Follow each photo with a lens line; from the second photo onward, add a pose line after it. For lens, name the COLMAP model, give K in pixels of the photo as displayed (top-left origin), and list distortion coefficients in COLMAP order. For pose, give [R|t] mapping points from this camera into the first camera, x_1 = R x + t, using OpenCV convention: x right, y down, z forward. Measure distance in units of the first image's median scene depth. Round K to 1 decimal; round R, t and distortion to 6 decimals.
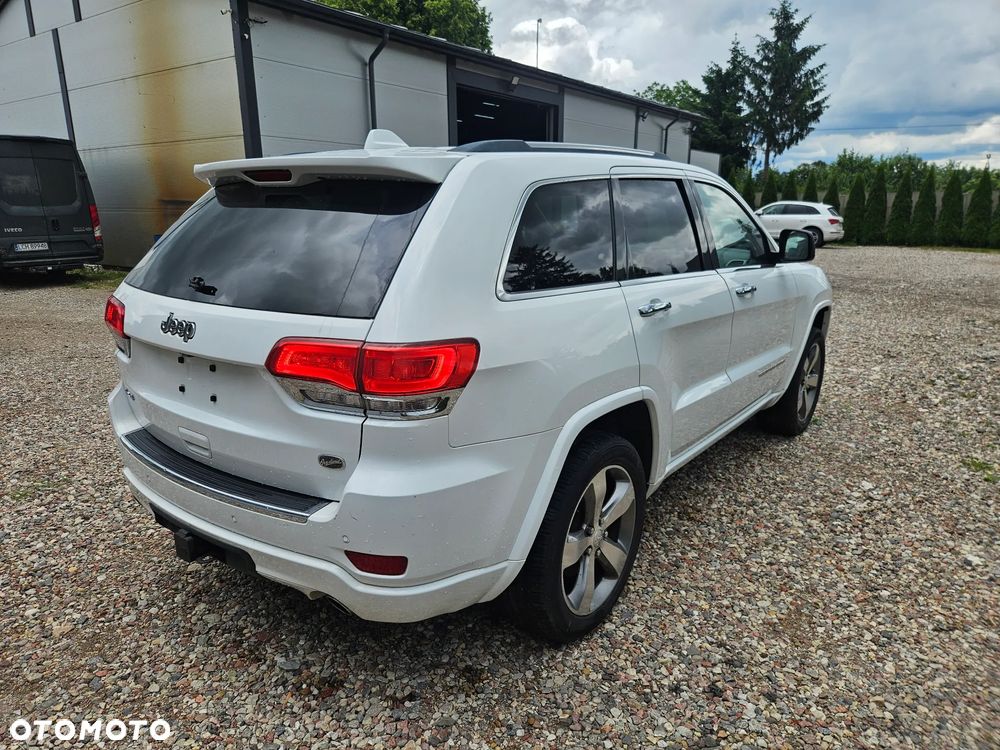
lens RADIAL K [[668.8, 0, 495.7], [0, 668.8, 373.6], [0, 0, 1]] dist [0.066524, -0.057619]
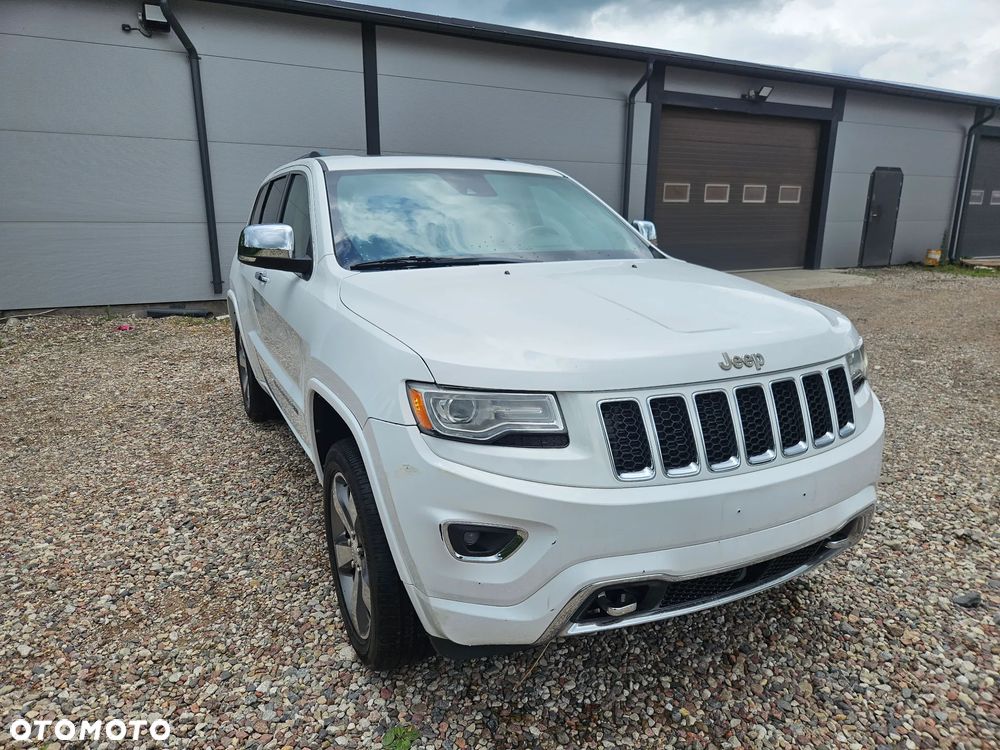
lens RADIAL K [[666.1, 0, 501.4], [0, 666.1, 384.1], [0, 0, 1]] dist [0.066927, -0.053428]
pose [[-0.432874, 0.222353, -0.873601, 0.336087], [-0.217266, 0.914800, 0.340495, -0.117963], [0.874880, 0.337196, -0.347683, 0.508256]]
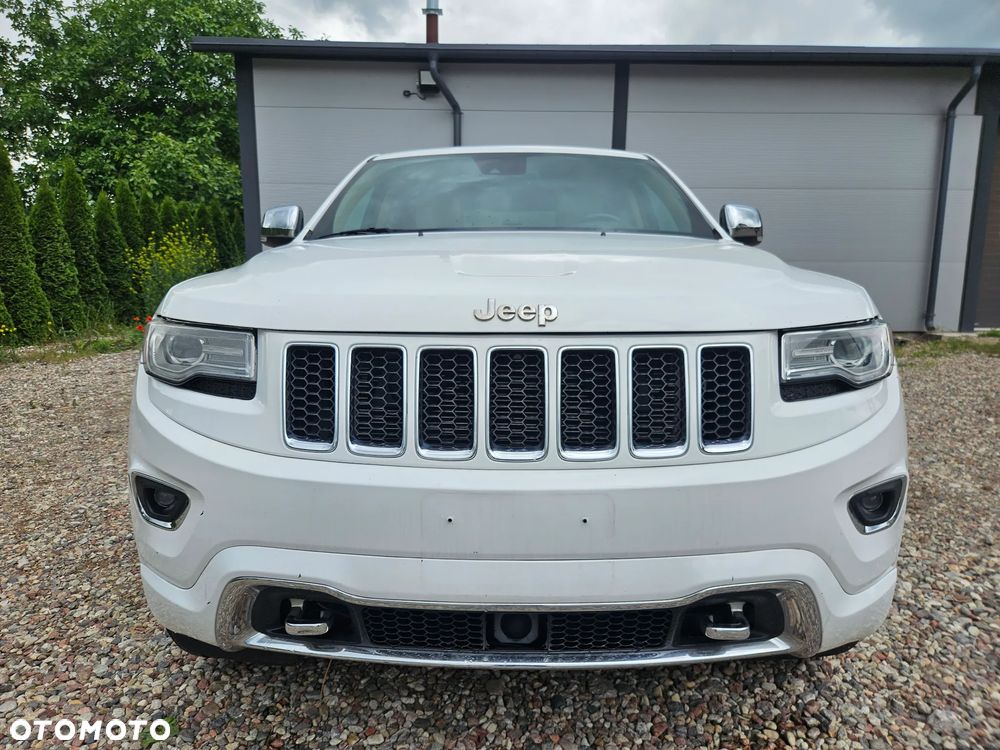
lens RADIAL K [[673.3, 0, 497.8], [0, 673.3, 375.8], [0, 0, 1]] dist [0.056352, -0.049954]
pose [[-0.798201, 0.089146, -0.595759, 0.238993], [-0.149130, 0.928961, 0.338810, -0.108503], [0.583640, 0.359283, -0.728203, 0.585350]]
